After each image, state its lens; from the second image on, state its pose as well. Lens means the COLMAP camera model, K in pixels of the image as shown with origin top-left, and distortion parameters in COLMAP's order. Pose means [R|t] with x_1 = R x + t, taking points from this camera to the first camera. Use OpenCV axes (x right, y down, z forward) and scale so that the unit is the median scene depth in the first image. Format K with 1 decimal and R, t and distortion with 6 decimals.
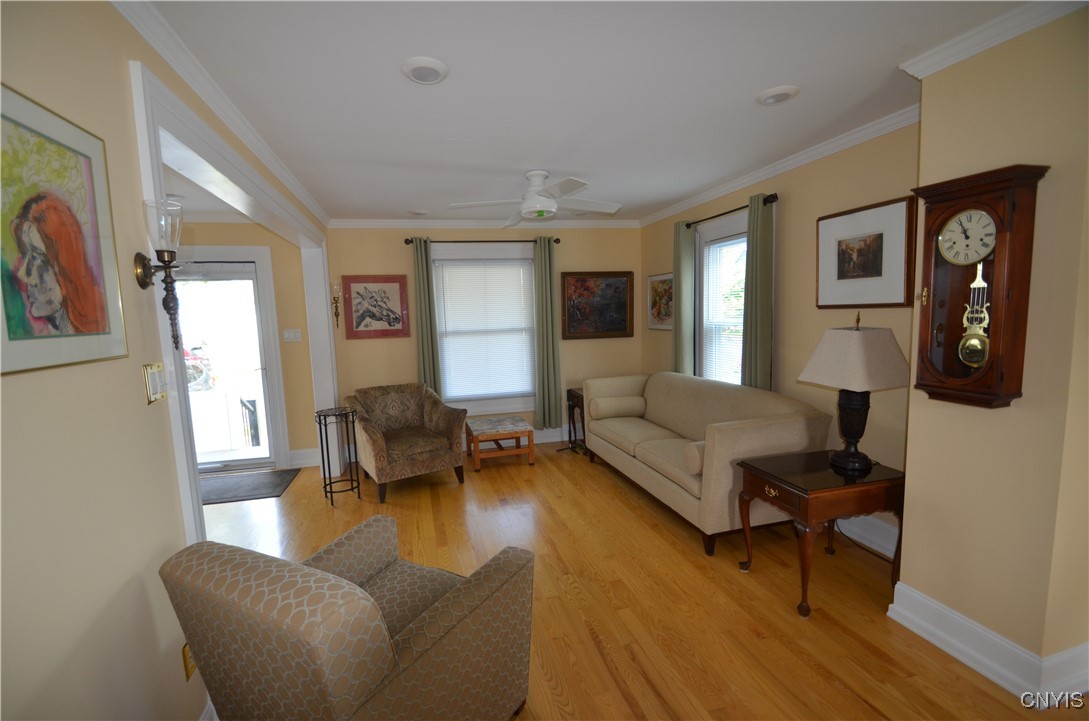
lens RADIAL K [[478.2, 0, 528.3], [0, 478.2, 370.6], [0, 0, 1]] dist [0.015528, -0.016261]
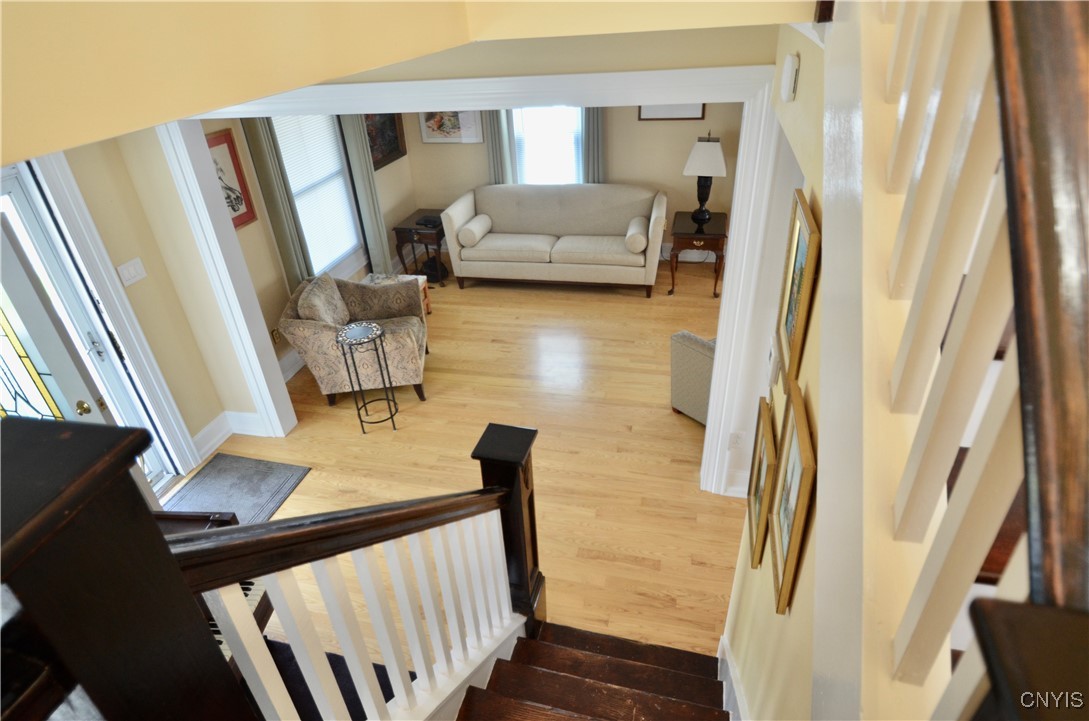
lens RADIAL K [[583.6, 0, 544.5], [0, 583.6, 360.5], [0, 0, 1]] dist [-0.000015, -0.000042]
pose [[0.479436, -0.458888, 0.748039, -1.079570], [0.152725, 0.883014, 0.443804, -0.280904], [-0.864185, -0.098532, 0.493432, 0.251965]]
